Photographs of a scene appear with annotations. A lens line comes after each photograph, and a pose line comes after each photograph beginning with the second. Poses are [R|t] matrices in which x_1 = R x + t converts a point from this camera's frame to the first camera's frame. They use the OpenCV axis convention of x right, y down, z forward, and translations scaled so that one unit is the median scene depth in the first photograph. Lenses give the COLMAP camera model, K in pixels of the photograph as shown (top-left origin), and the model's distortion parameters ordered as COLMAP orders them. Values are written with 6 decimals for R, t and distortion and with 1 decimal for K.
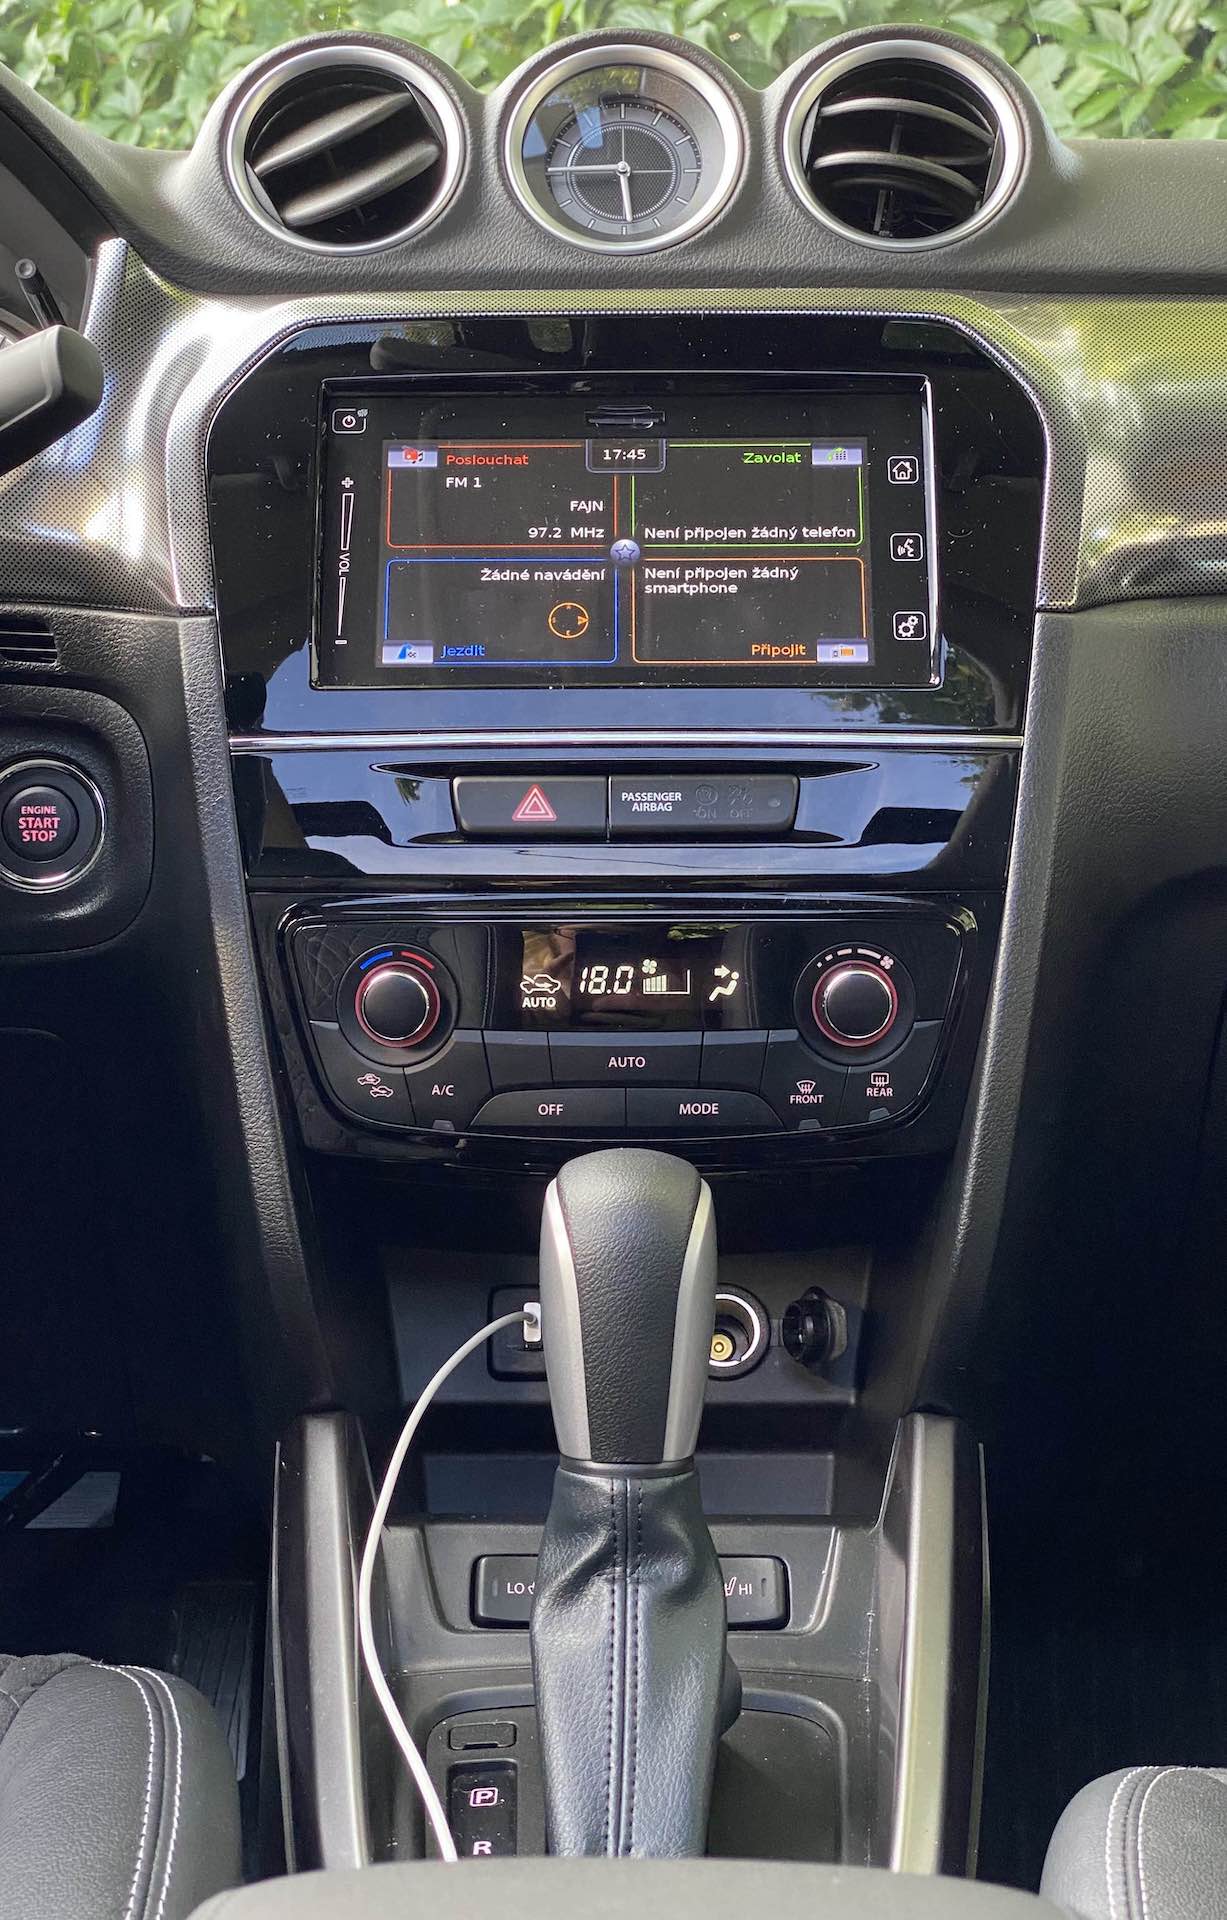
lens RADIAL K [[2846.7, 0, 555.6], [0, 2846.7, 974.7], [0, 0, 1]] dist [0.123332, 0.000000]
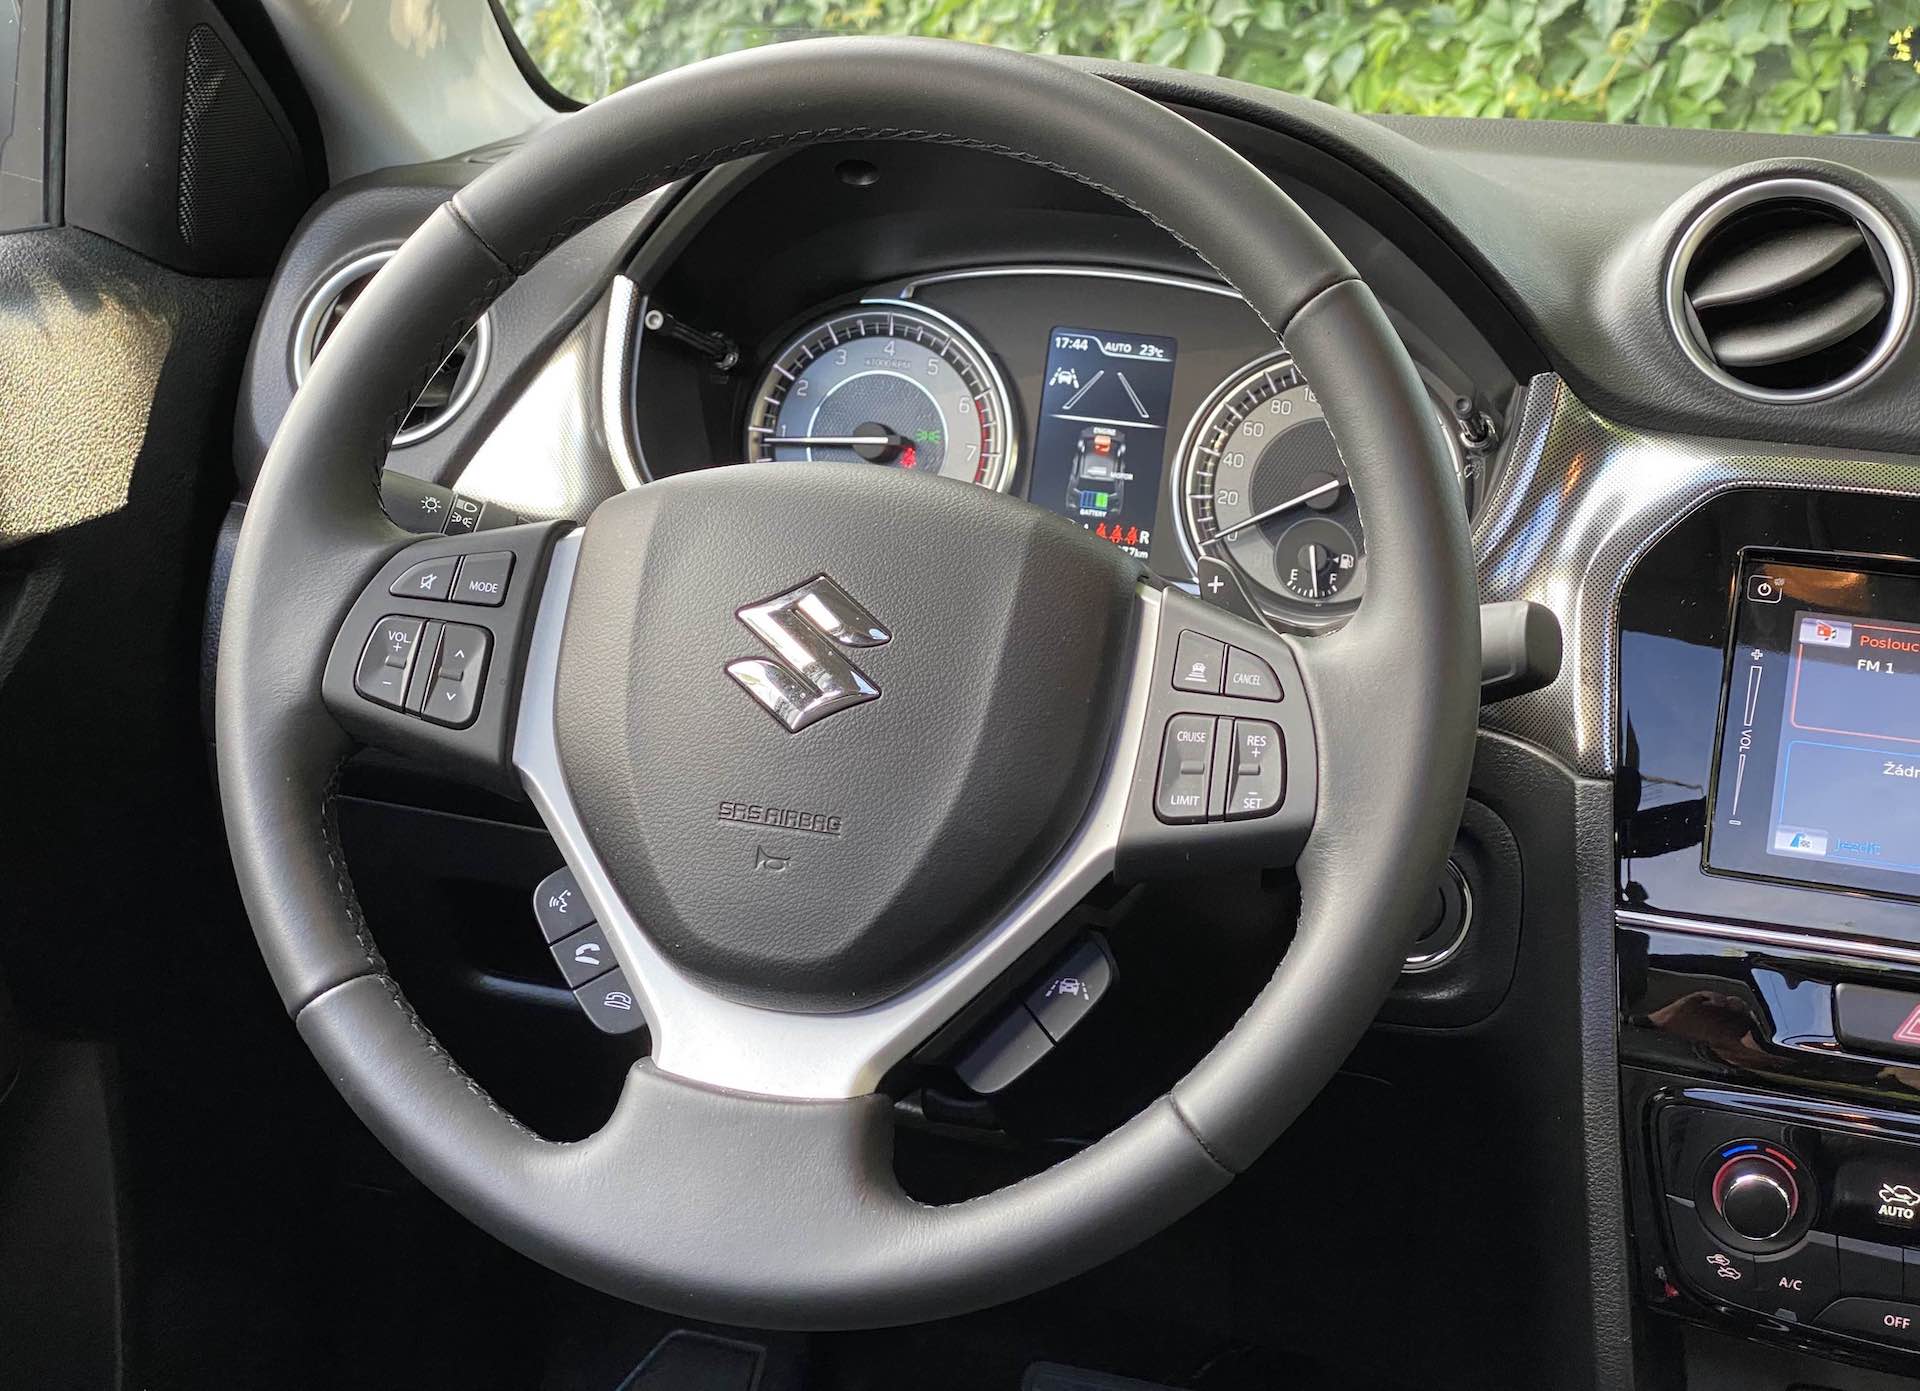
lens RADIAL K [[2903.9, 0, 976.3], [0, 2903.9, 661.9], [0, 0, 1]] dist [0.072490, 0.000000]
pose [[0.966205, 0.120344, -0.227959, -0.104987], [-0.093888, 0.987884, 0.123576, -0.274230], [0.240069, -0.097997, 0.965797, -0.078909]]
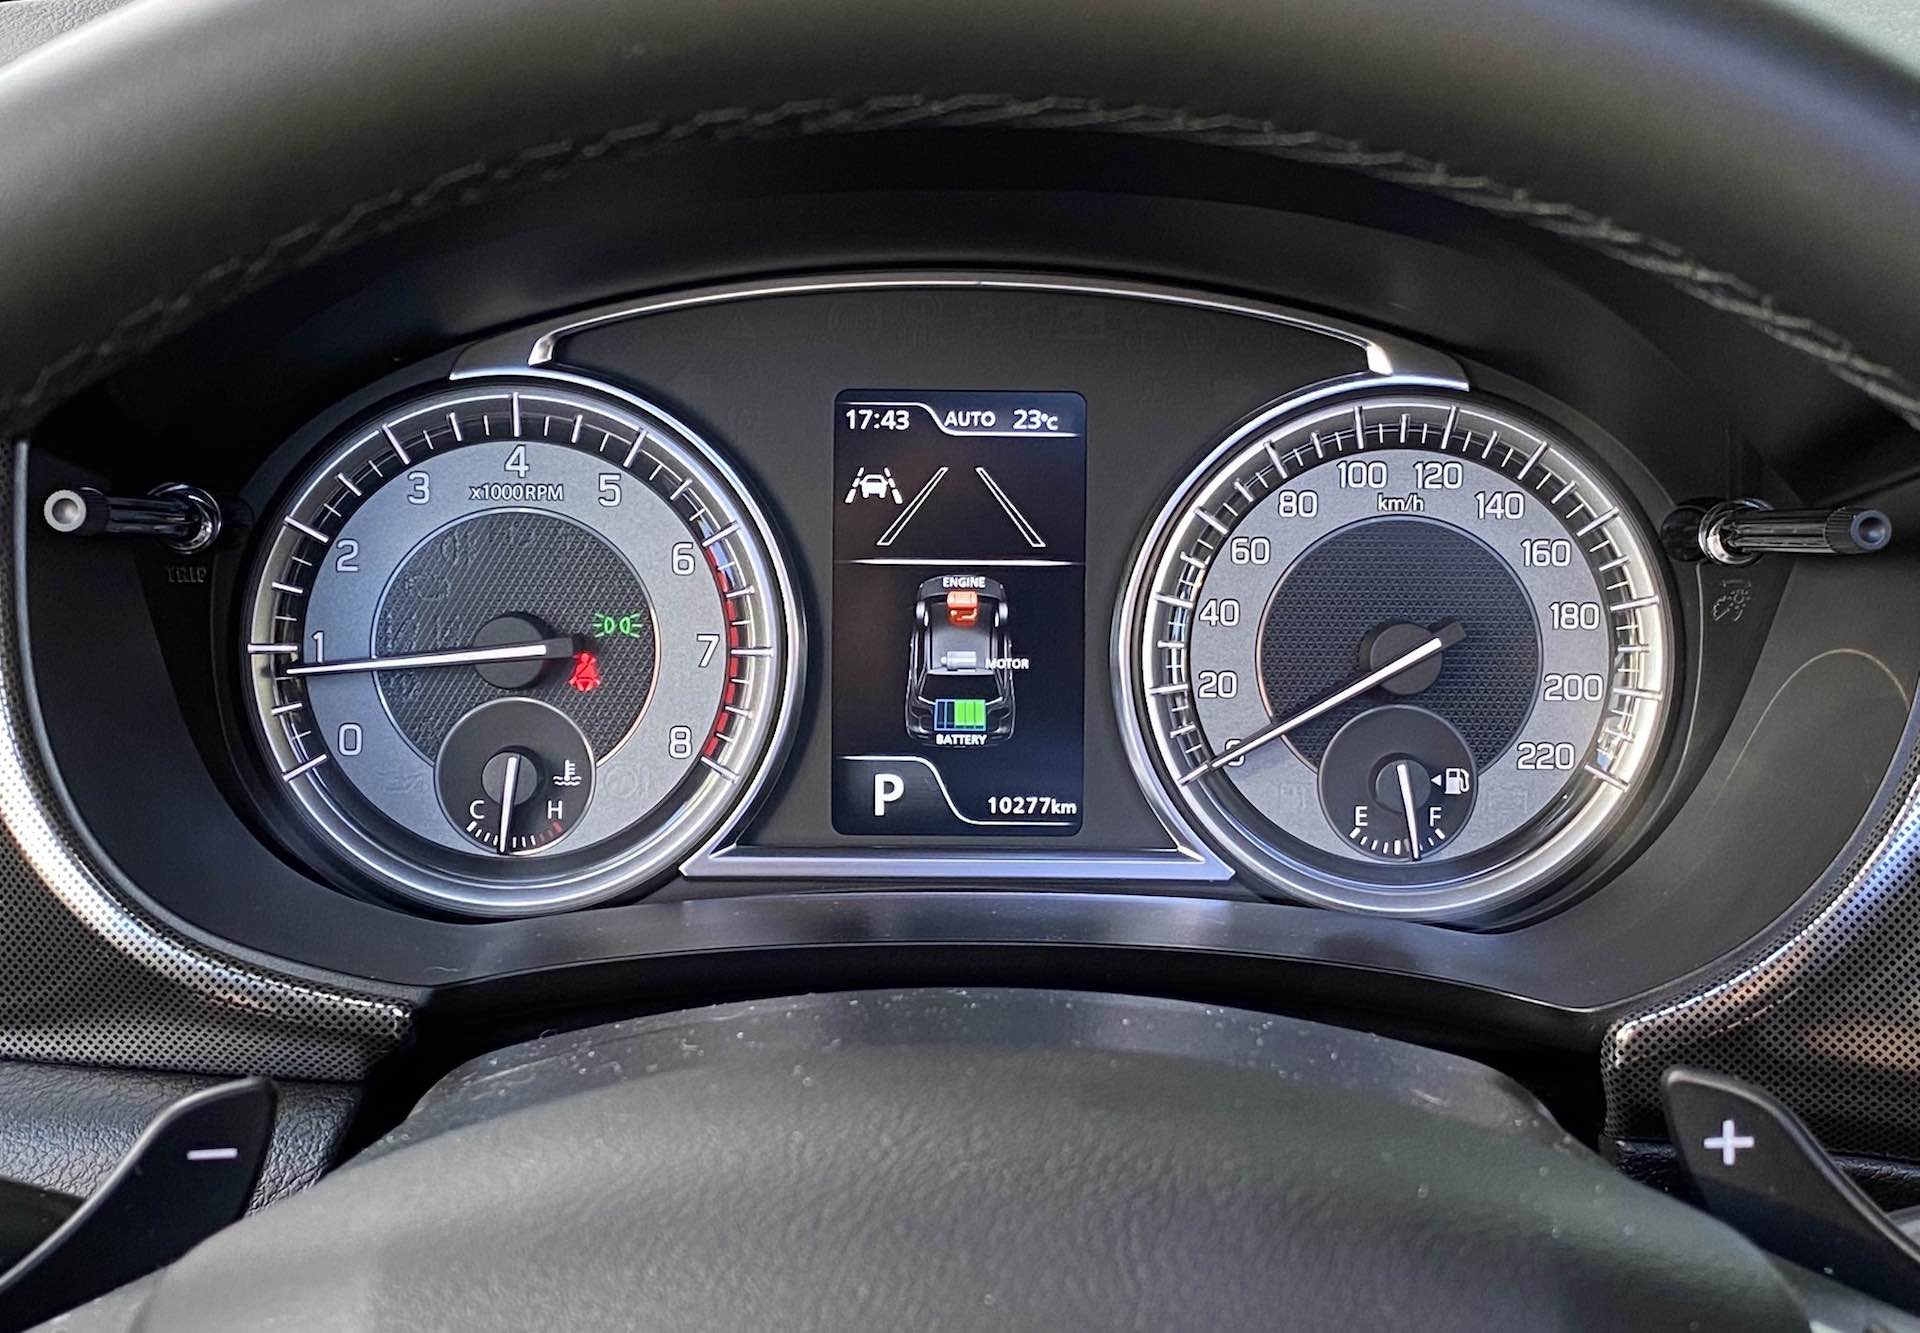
lens RADIAL K [[2944.8, 0, 977.9], [0, 2944.8, 663.9], [0, 0, 1]] dist [0.178403, 0.000000]
pose [[0.999569, 0.002843, 0.029220, -0.366021], [-0.007911, 0.984569, 0.174817, -0.320889], [-0.028272, -0.174973, 0.984167, 0.497949]]
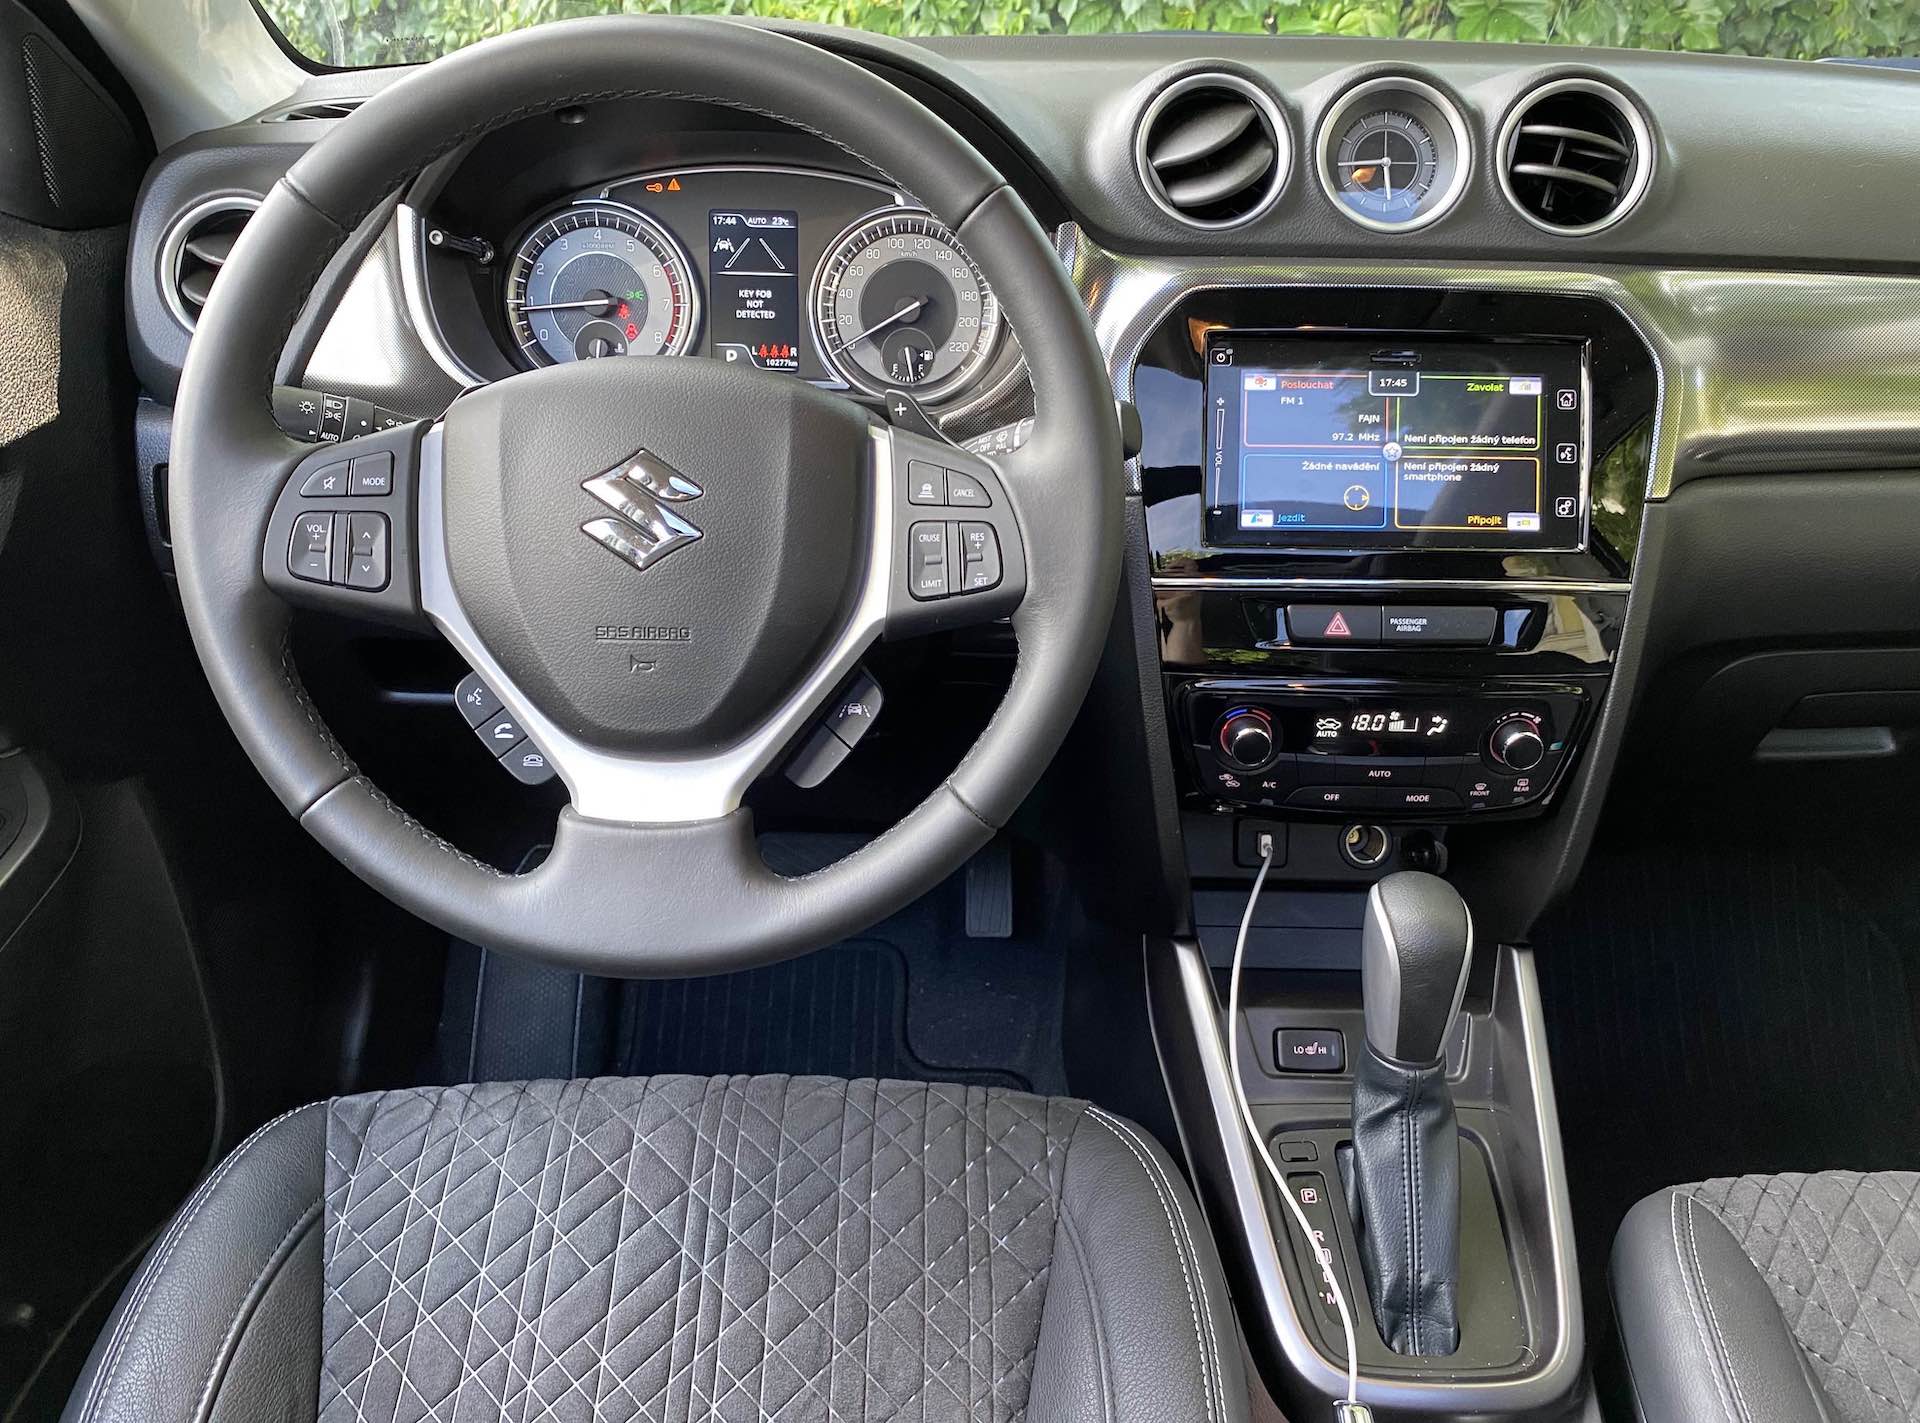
lens RADIAL K [[1519.7, 0, 954.3], [0, 1519.7, 711.9], [0, 0, 1]] dist [0.038914, -0.091340]
pose [[0.999797, 0.010019, 0.017482, -0.236783], [-0.015474, 0.937502, 0.347635, -0.305406], [-0.012907, -0.347835, 0.937467, 0.140725]]
